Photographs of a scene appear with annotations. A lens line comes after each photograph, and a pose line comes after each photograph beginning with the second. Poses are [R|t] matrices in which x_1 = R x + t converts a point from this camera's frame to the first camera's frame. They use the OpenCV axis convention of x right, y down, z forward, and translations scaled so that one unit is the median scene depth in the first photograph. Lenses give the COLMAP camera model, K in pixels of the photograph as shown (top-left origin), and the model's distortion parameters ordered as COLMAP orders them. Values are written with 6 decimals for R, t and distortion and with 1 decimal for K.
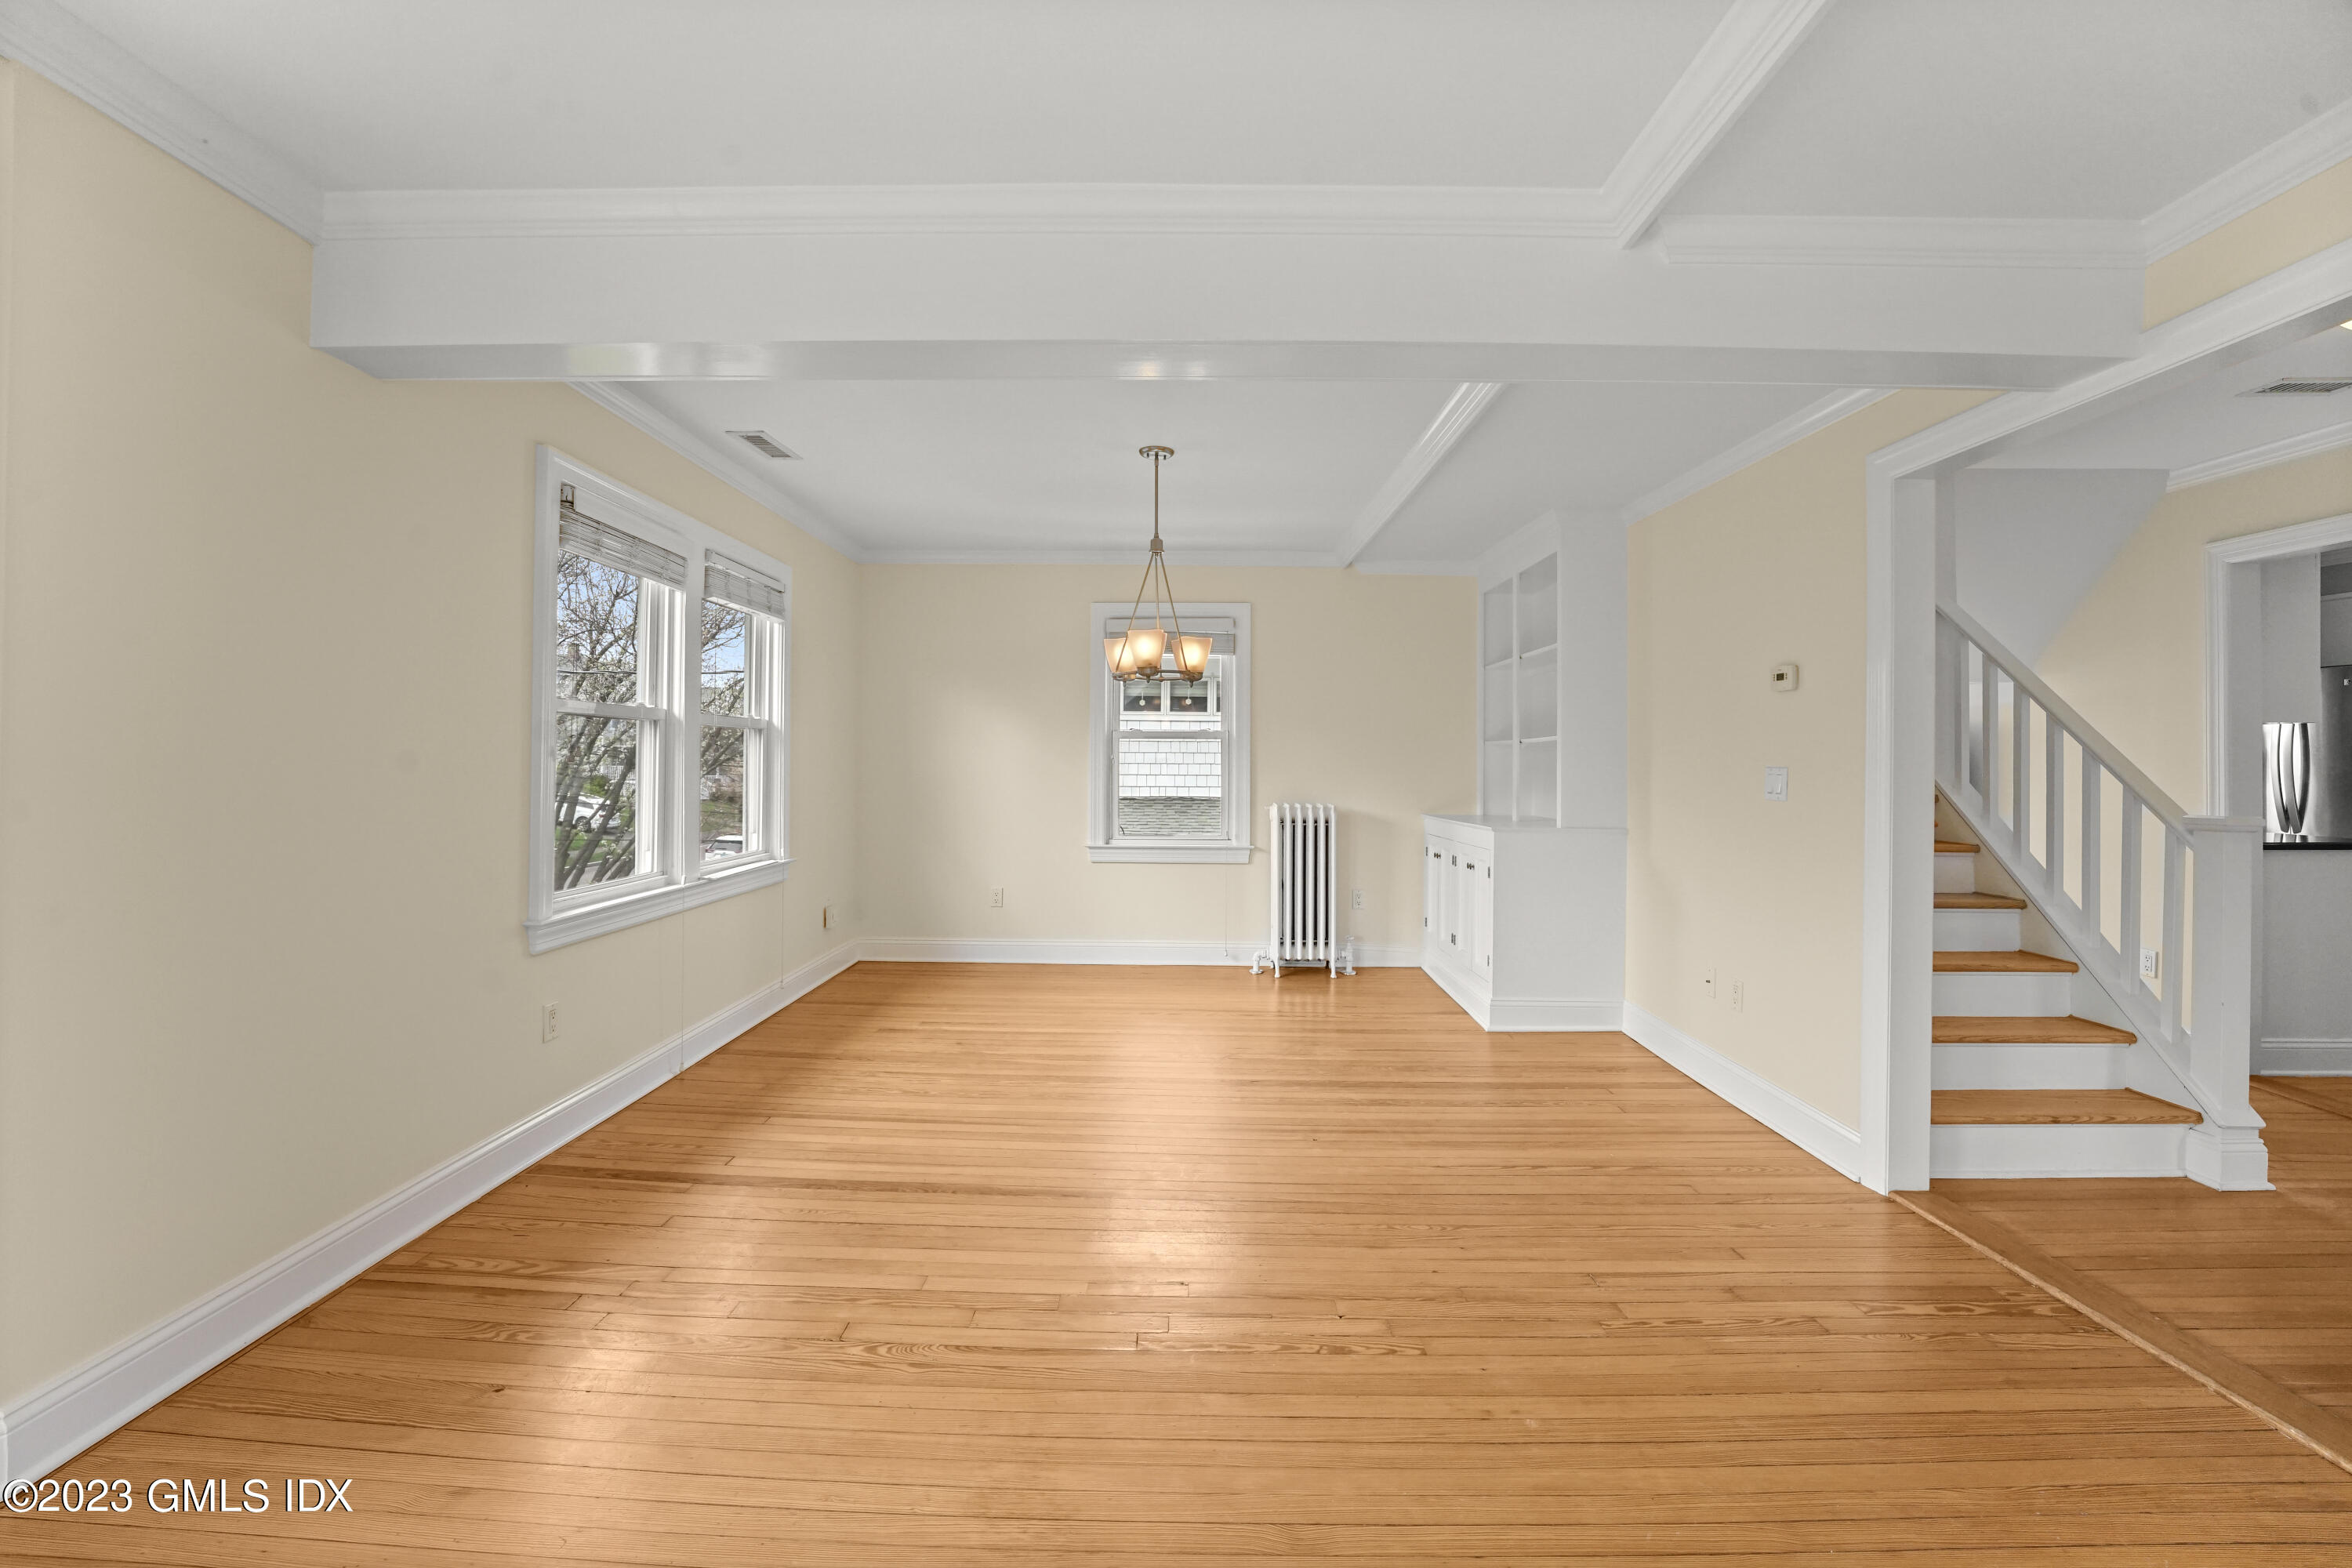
lens RADIAL K [[963.7, 0, 1168.8], [0, 963.7, 760.5], [0, 0, 1]] dist [-0.024808, 0.000686]
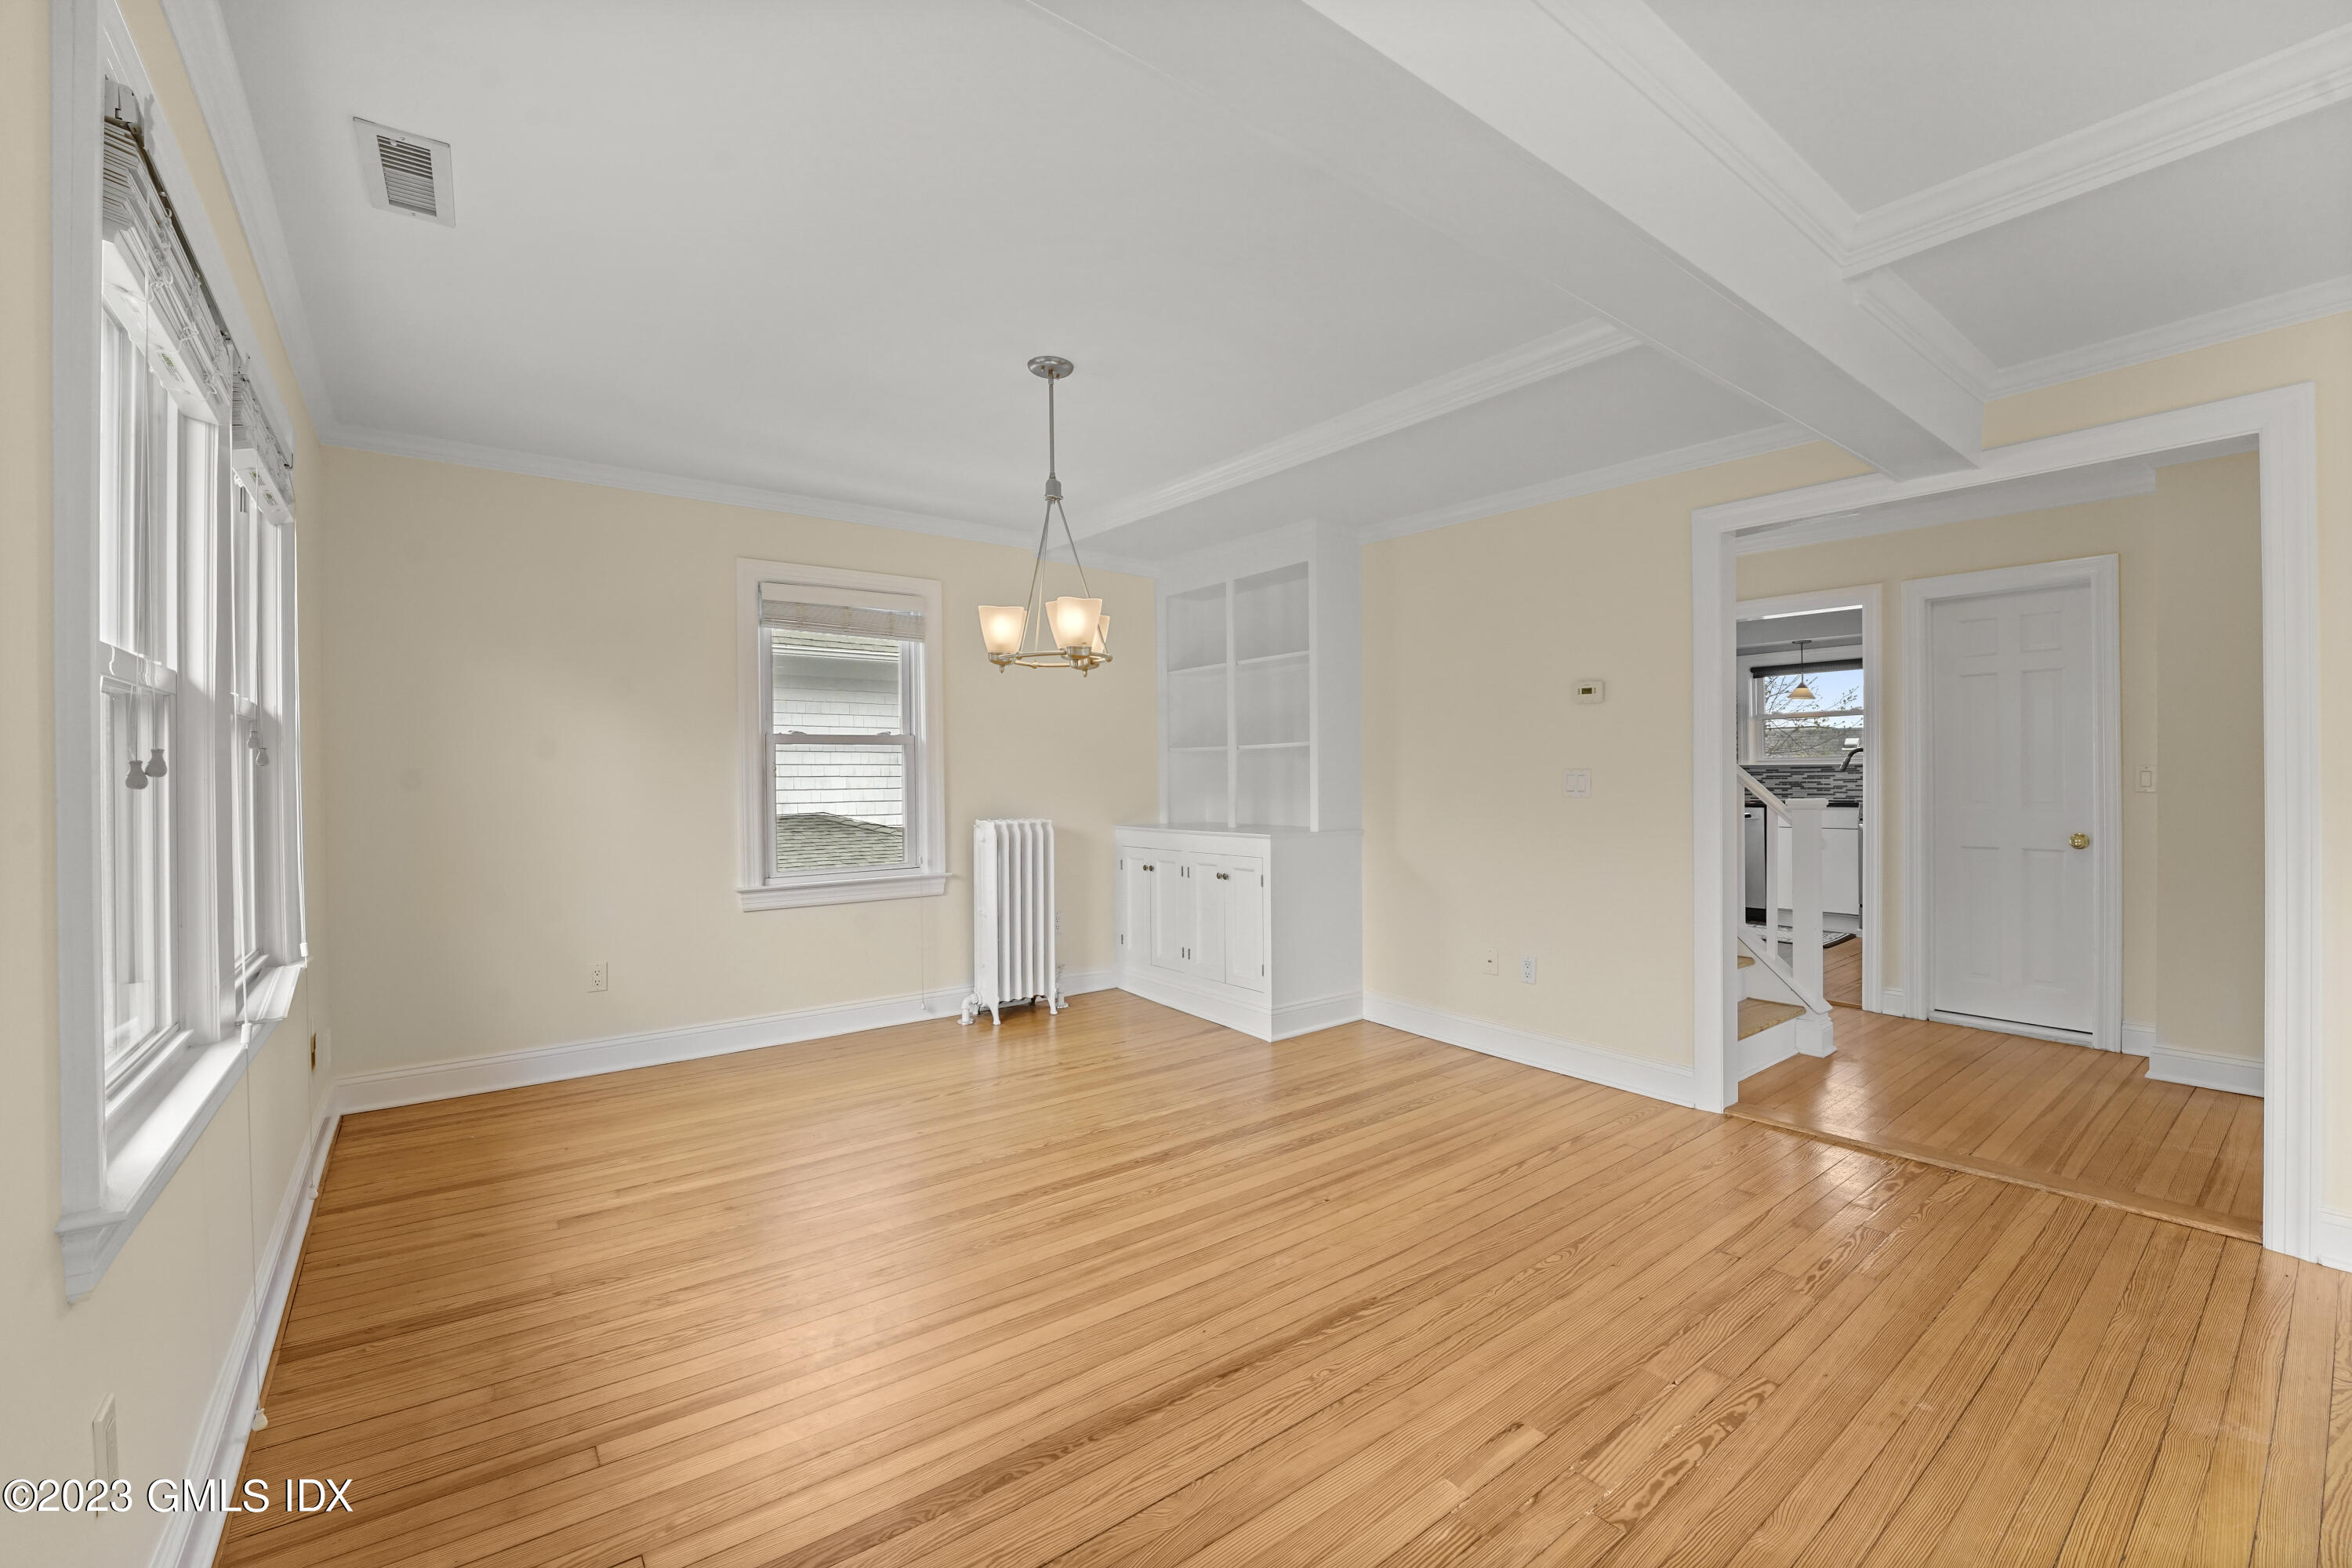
lens RADIAL K [[967.2, 0, 1167.5], [0, 967.2, 774.3], [0, 0, 1]] dist [-0.024944, 0.000501]
pose [[0.786229, -0.013491, 0.617788, -0.347765], [0.011976, 0.999907, 0.006595, 0.000285], [-0.617819, 0.002213, 0.786317, 0.279632]]
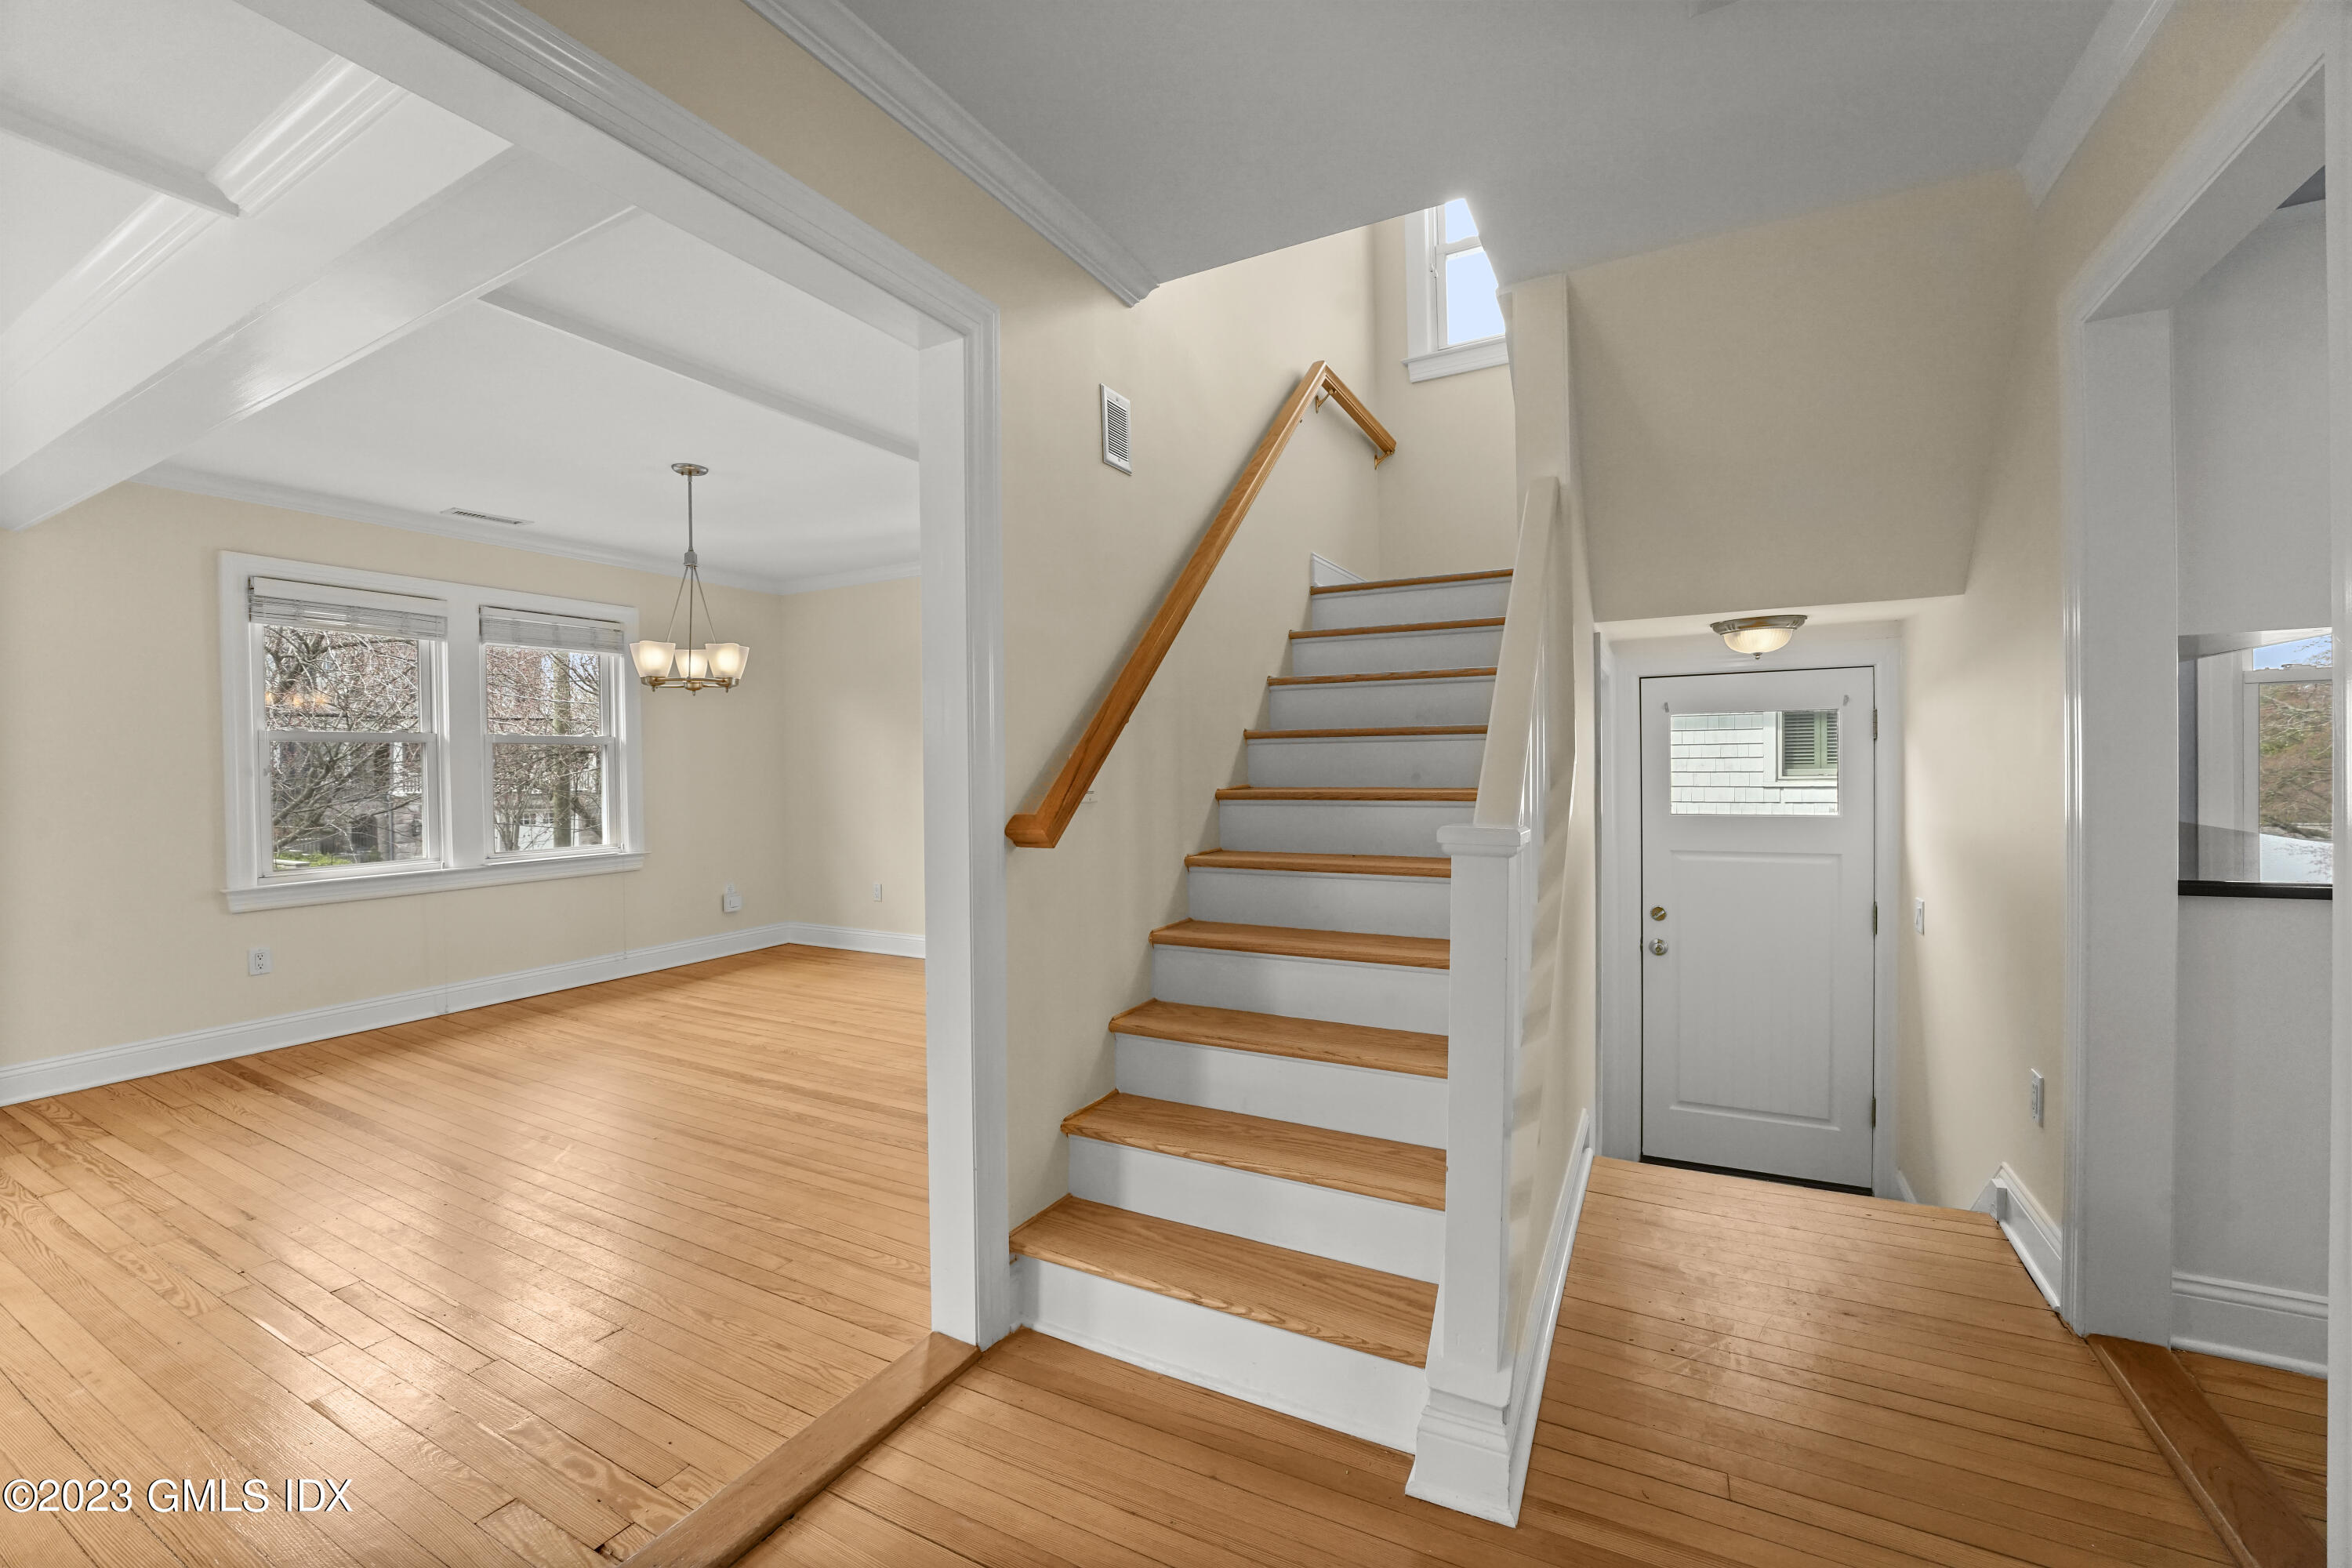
lens RADIAL K [[963.7, 0, 1168.8], [0, 963.7, 760.5], [0, 0, 1]] dist [-0.024808, 0.000686]
pose [[0.882015, -0.030165, -0.470255, 0.767084], [0.028748, 0.999535, -0.010196, 0.020246], [0.470343, -0.004526, 0.882472, 0.266329]]
